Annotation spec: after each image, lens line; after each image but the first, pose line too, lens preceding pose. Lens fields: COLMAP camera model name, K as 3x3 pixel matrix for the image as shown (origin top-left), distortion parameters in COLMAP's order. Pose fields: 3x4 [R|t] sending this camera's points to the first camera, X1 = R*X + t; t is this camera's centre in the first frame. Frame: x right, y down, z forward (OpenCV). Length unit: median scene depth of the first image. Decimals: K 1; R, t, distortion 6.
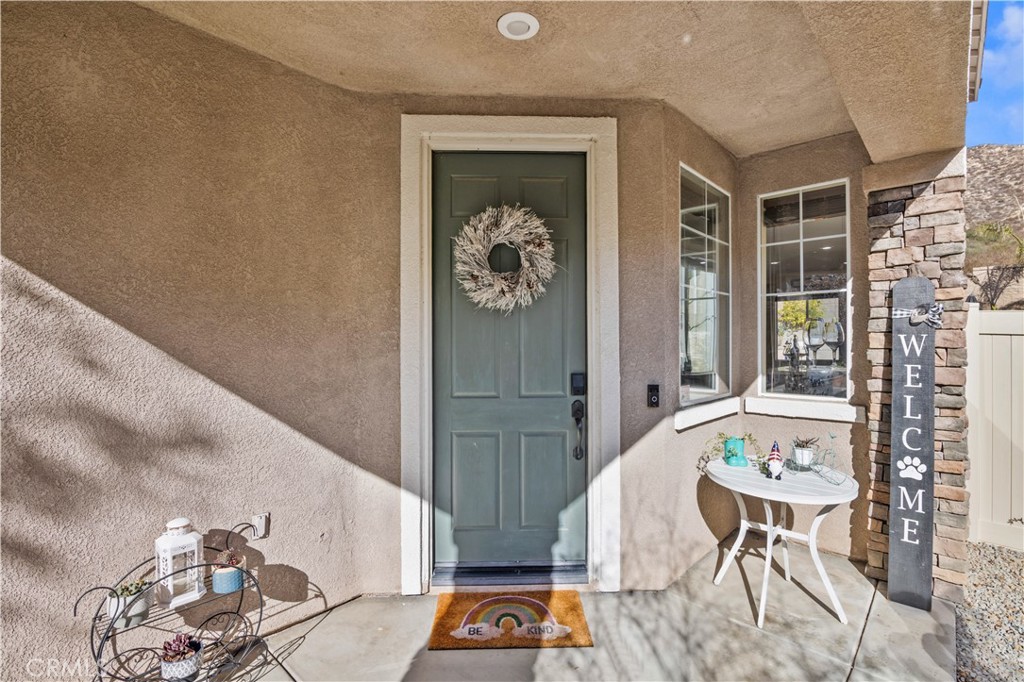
lens RADIAL K [[479.5, 0, 513.2], [0, 479.5, 341.9], [0, 0, 1]] dist [-0.017205, 0.000030]
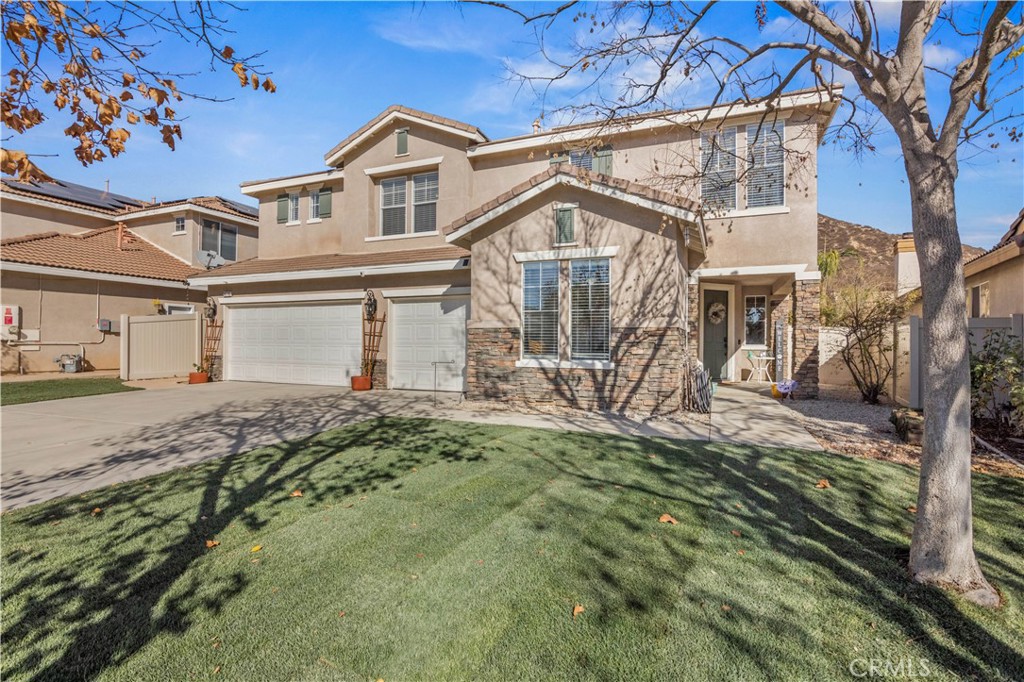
lens RADIAL K [[479.5, 0, 513.2], [0, 479.5, 341.9], [0, 0, 1]] dist [-0.017205, 0.000030]
pose [[0.941751, 0.009289, 0.336184, -3.420894], [-0.009113, 0.999956, -0.002102, 0.137809], [-0.336189, -0.001084, 0.941794, -2.737779]]
